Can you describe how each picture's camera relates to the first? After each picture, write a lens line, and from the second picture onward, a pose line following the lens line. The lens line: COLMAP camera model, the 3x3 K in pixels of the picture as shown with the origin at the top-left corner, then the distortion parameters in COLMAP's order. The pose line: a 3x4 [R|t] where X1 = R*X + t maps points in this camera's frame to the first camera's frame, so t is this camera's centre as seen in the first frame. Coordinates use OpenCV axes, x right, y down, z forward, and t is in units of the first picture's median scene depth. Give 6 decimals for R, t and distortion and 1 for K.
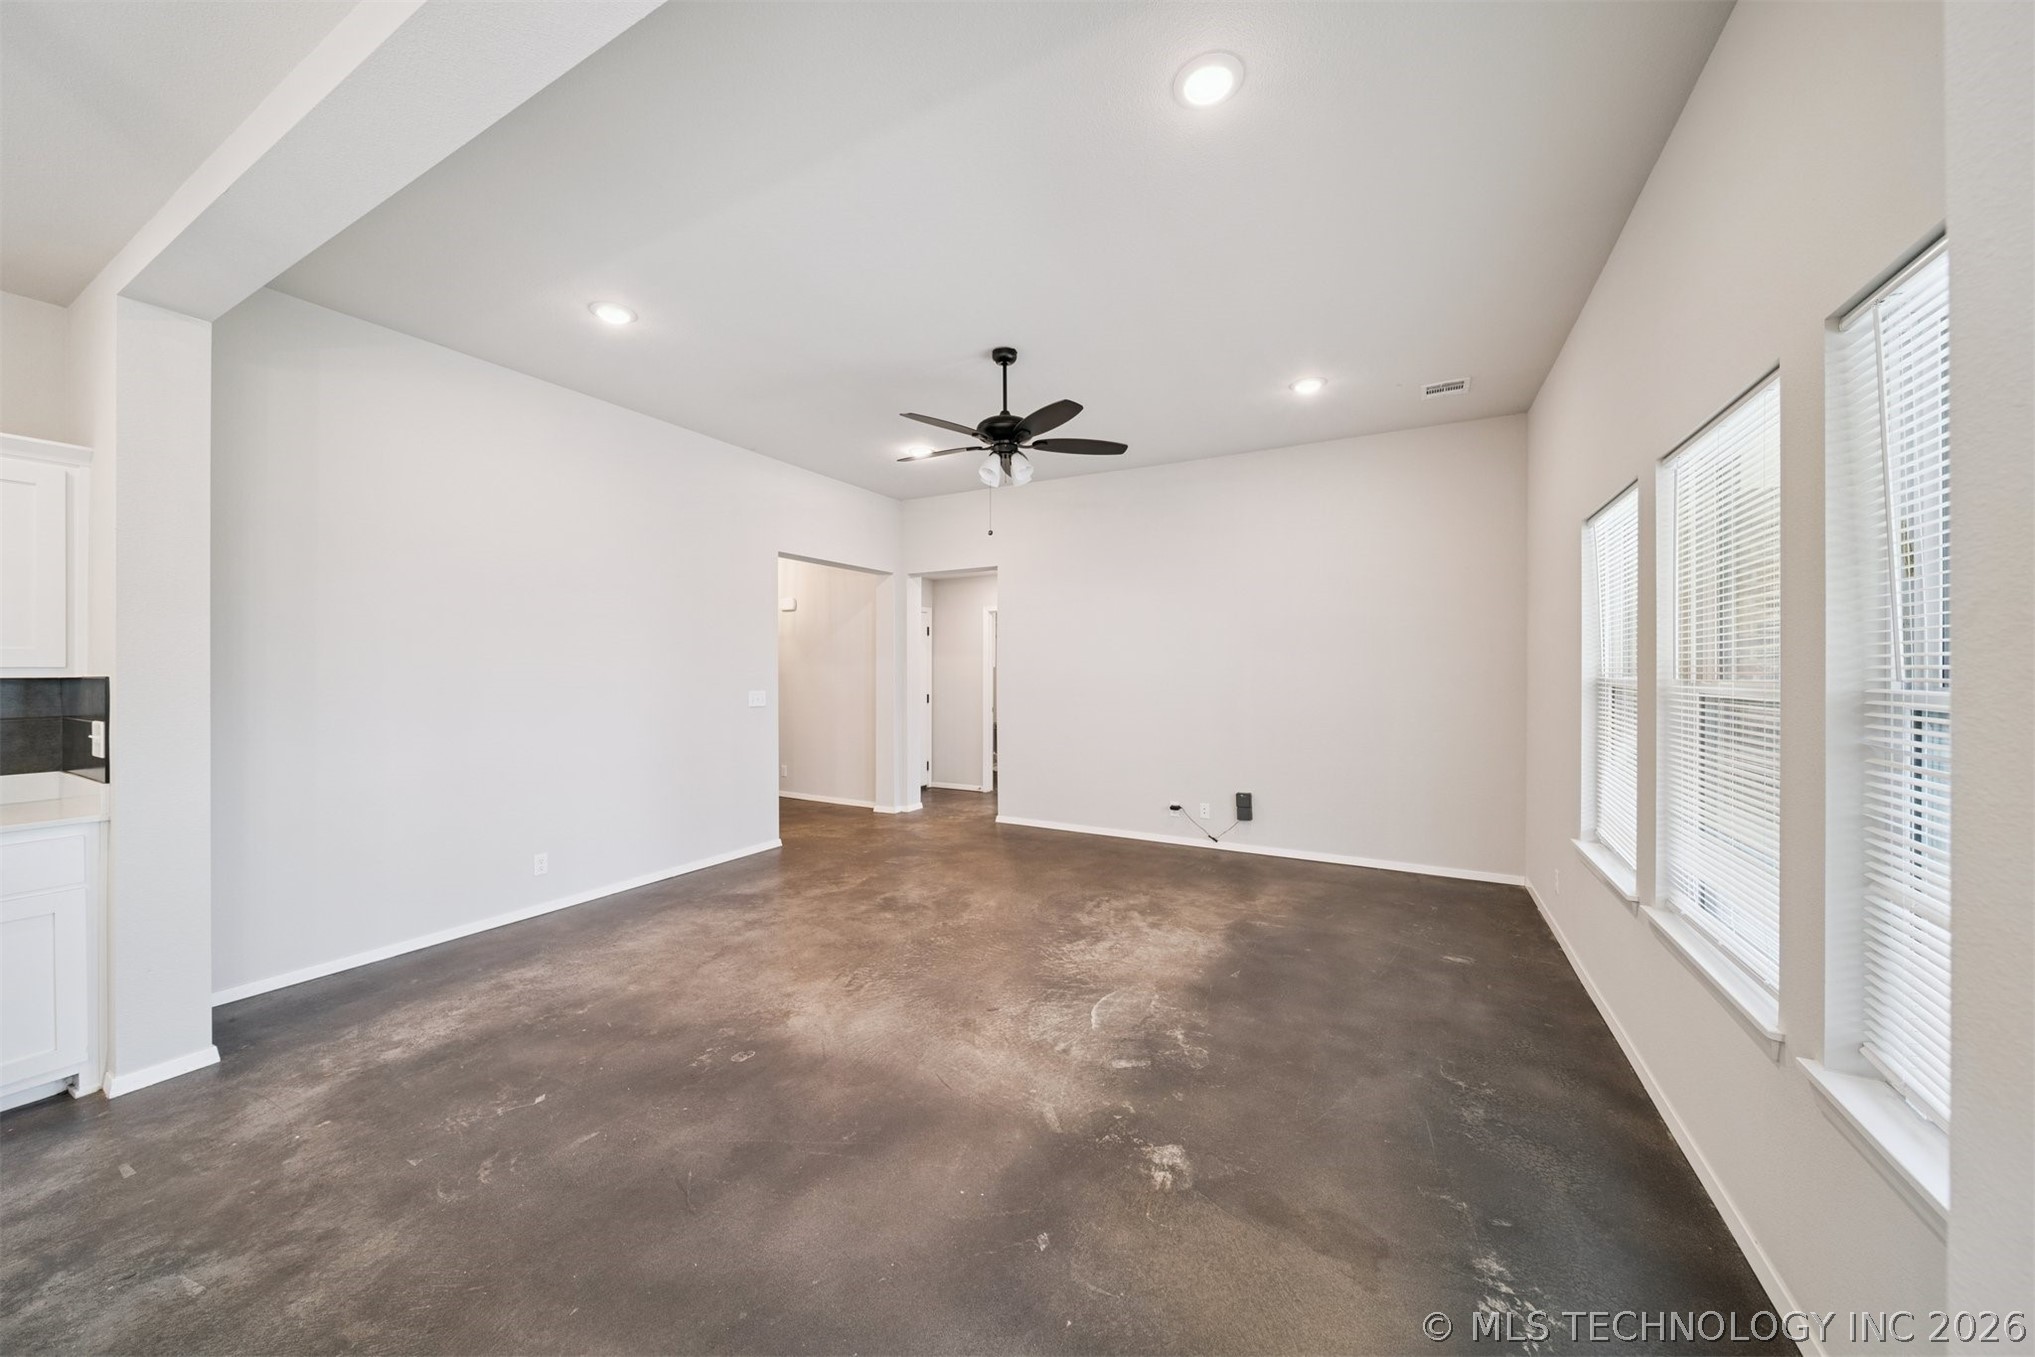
lens RADIAL K [[712.8, 0, 1002.3], [0, 712.8, 667.4], [0, 0, 1]] dist [0.000915, -0.001392]
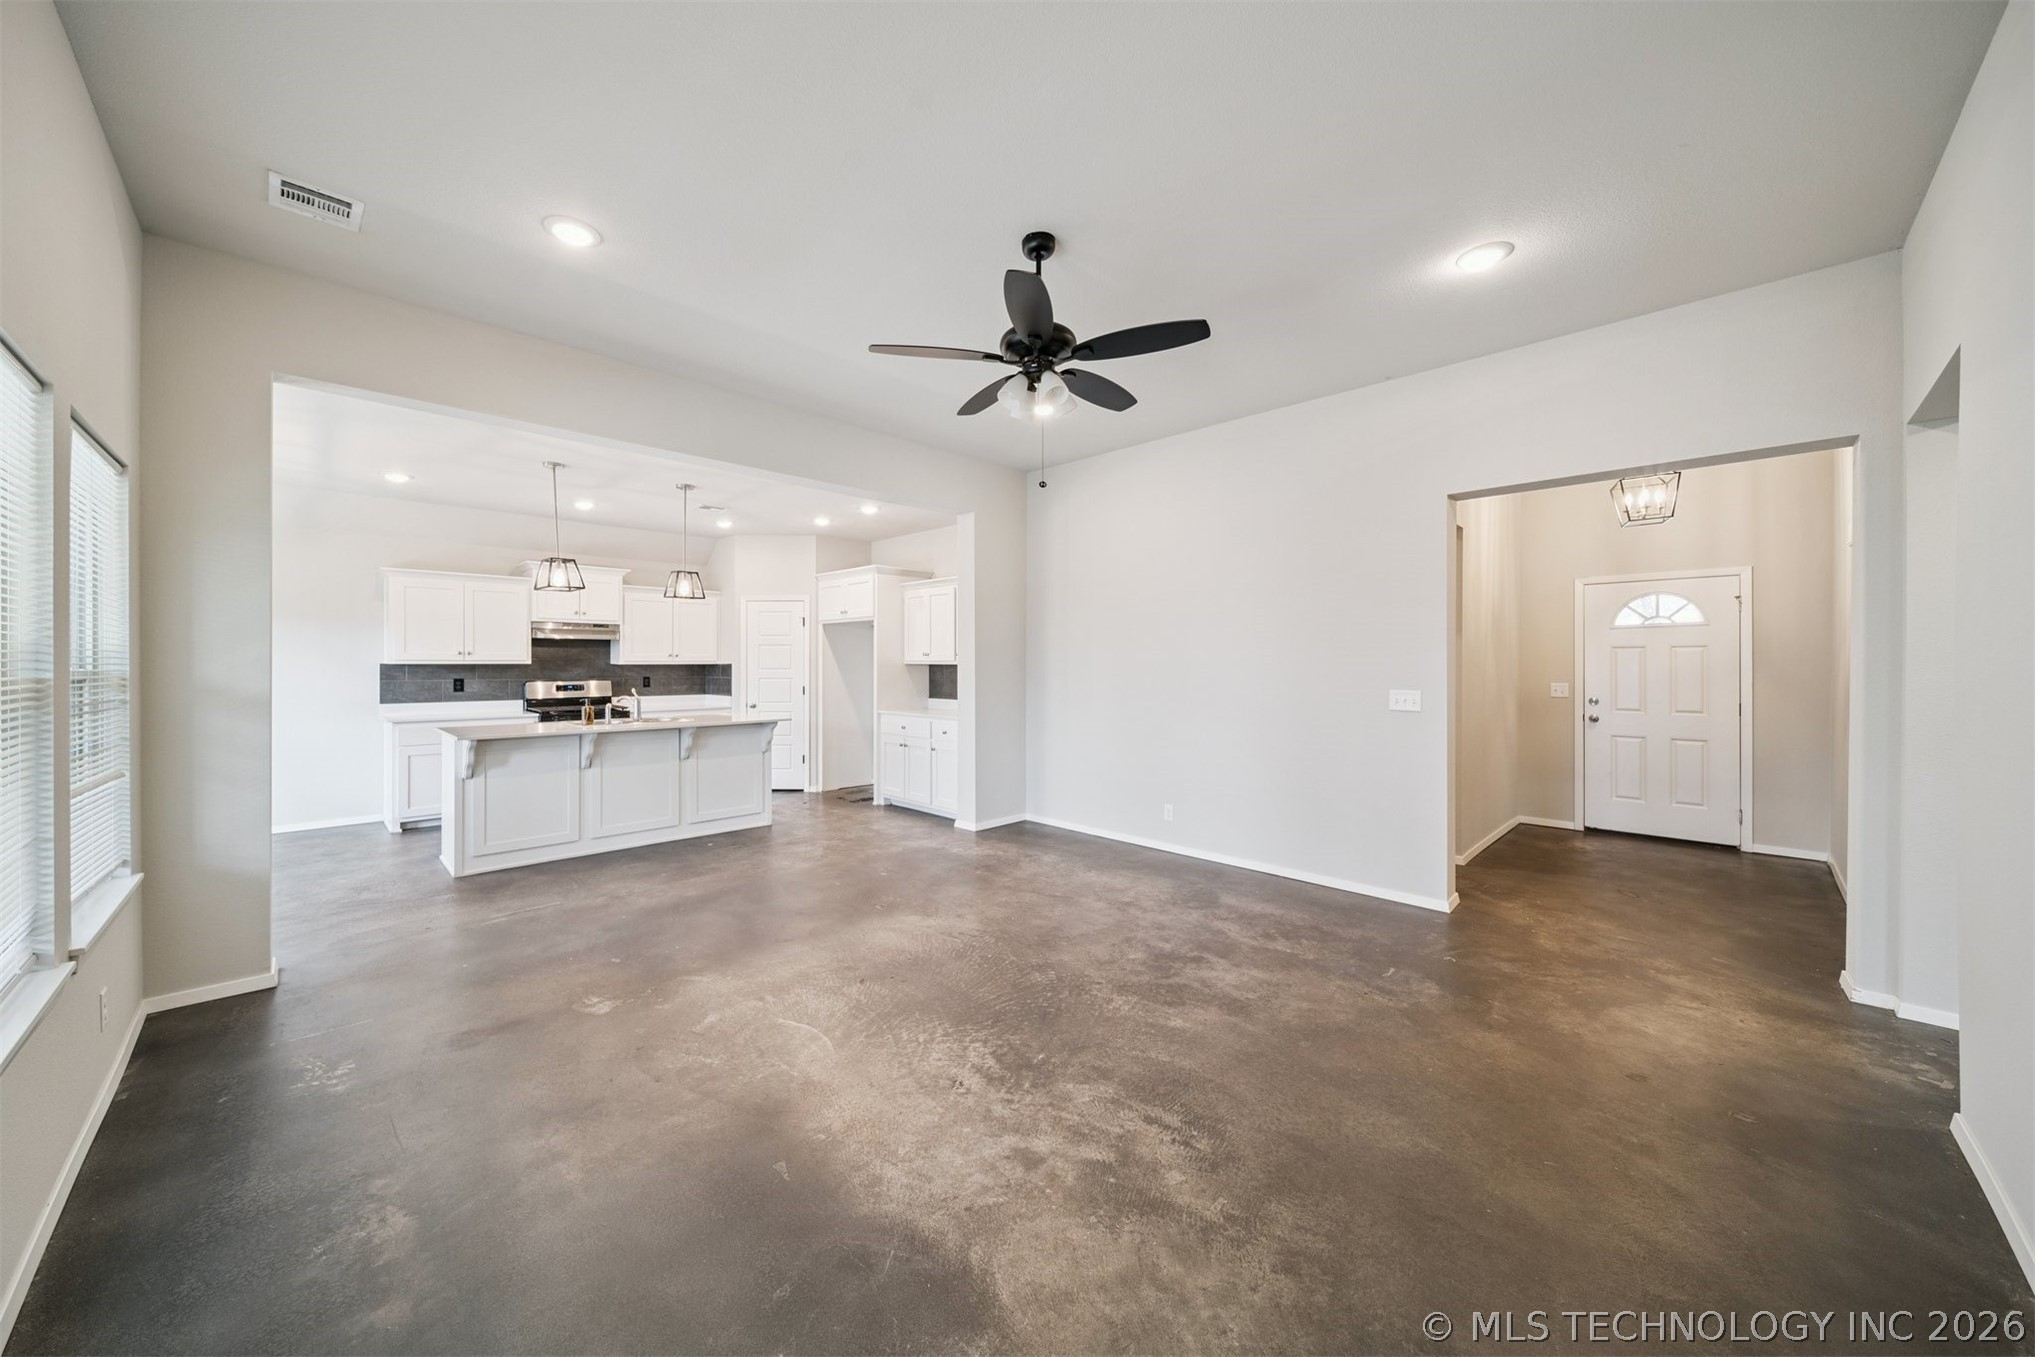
lens RADIAL K [[712.8, 0, 1002.3], [0, 712.8, 667.4], [0, 0, 1]] dist [0.000915, -0.001392]
pose [[-0.281089, 0.005160, -0.959668, 0.884309], [-0.000438, 0.999985, 0.005505, 0.007585], [0.959682, 0.001968, -0.281082, 1.405598]]
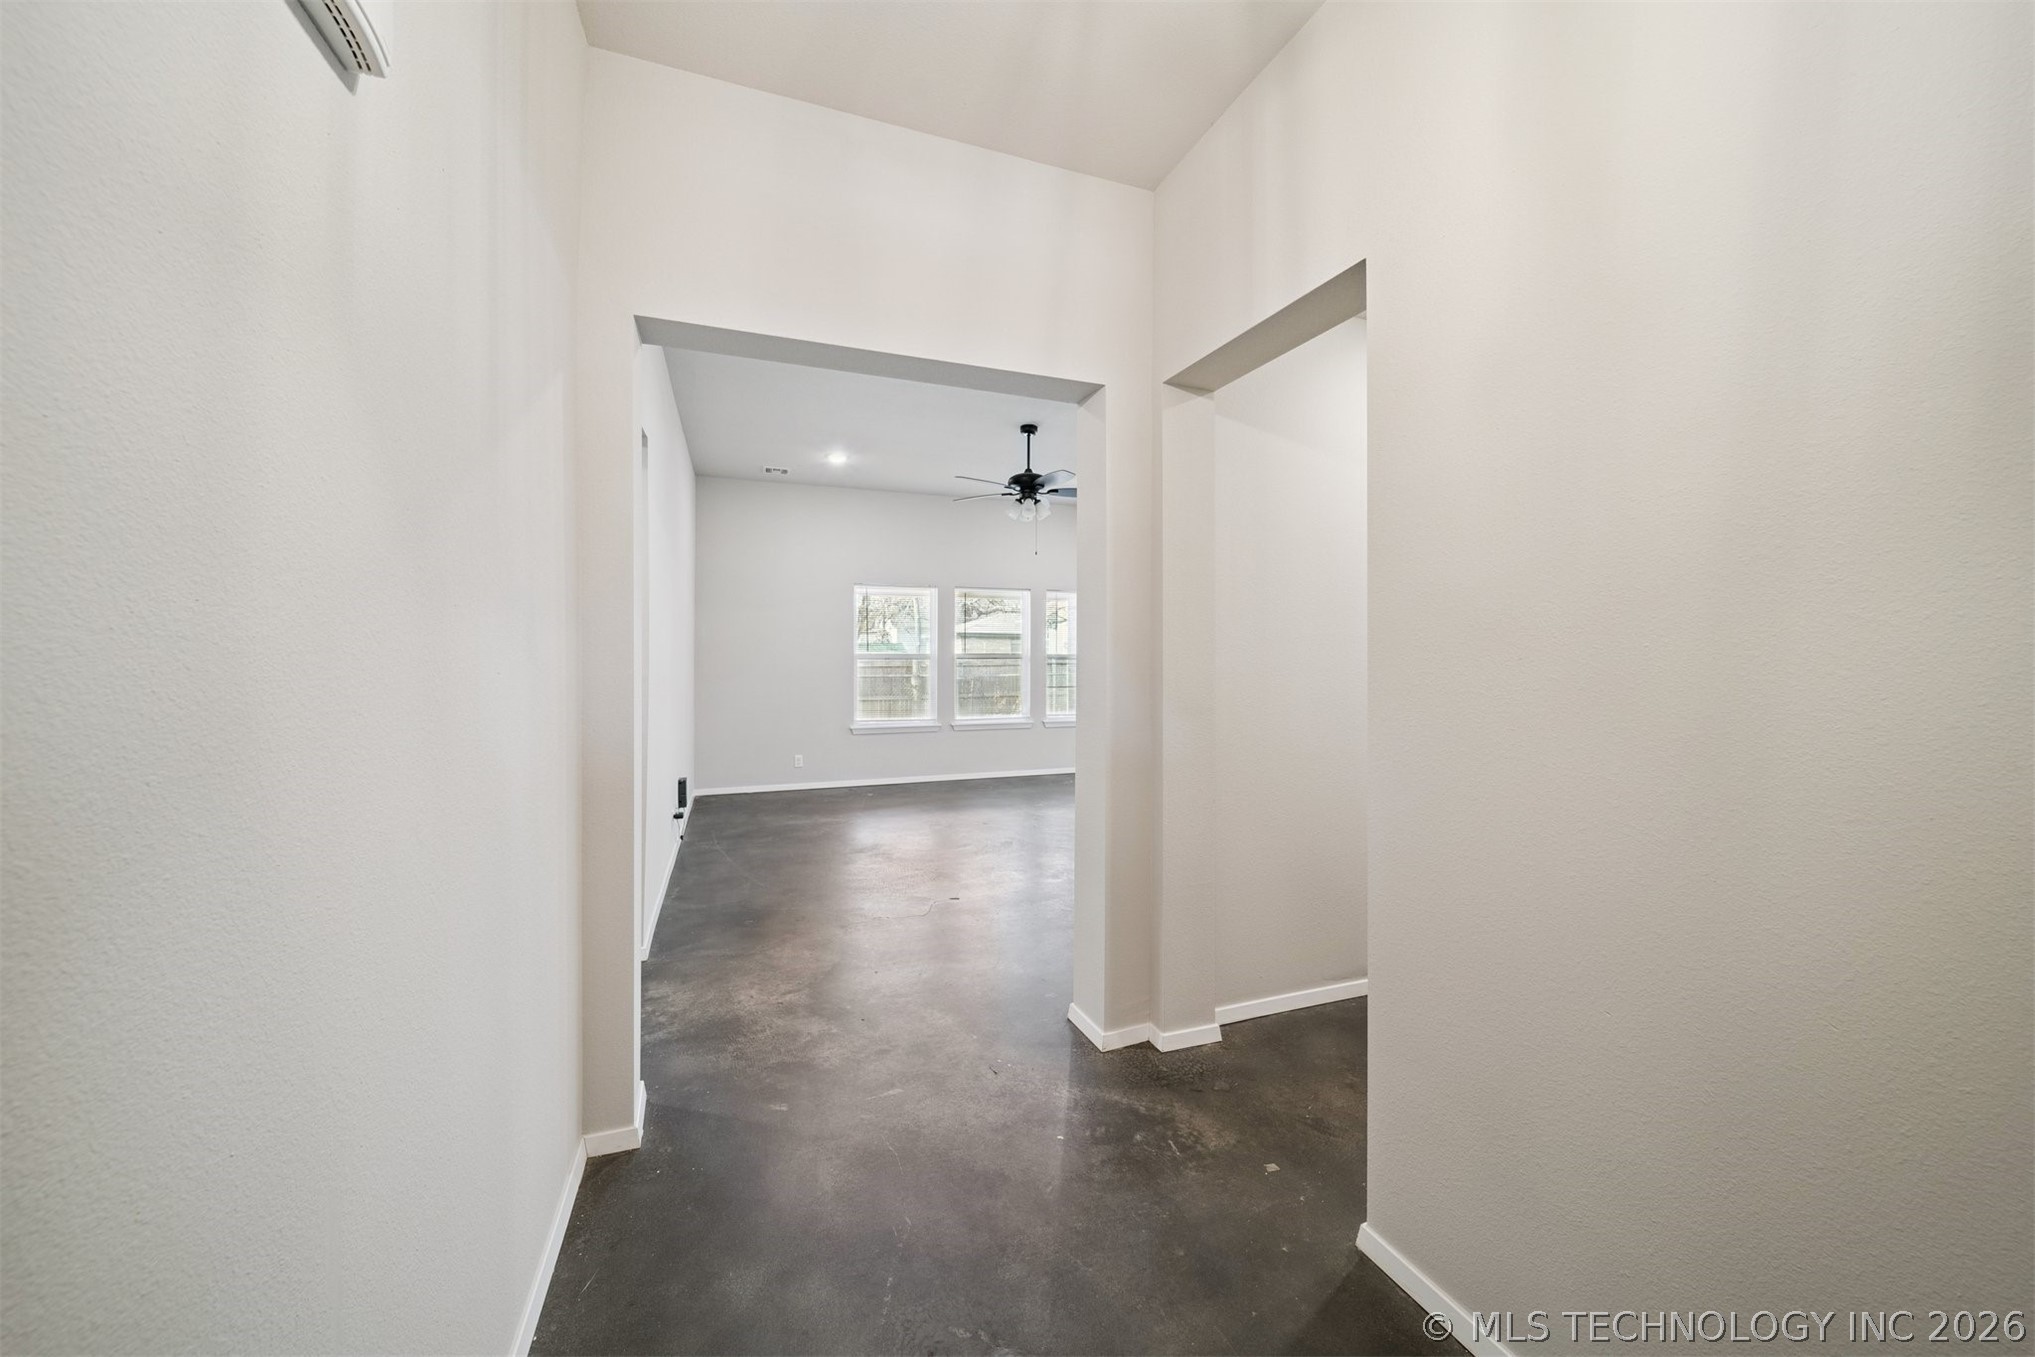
lens RADIAL K [[712.8, 0, 1002.3], [0, 712.8, 667.4], [0, 0, 1]] dist [0.000915, -0.001392]
pose [[-0.758725, -0.022591, 0.651019, -1.043650], [-0.013594, 0.999730, 0.018848, 0.013650], [-0.651269, 0.005451, -0.758827, 2.517406]]
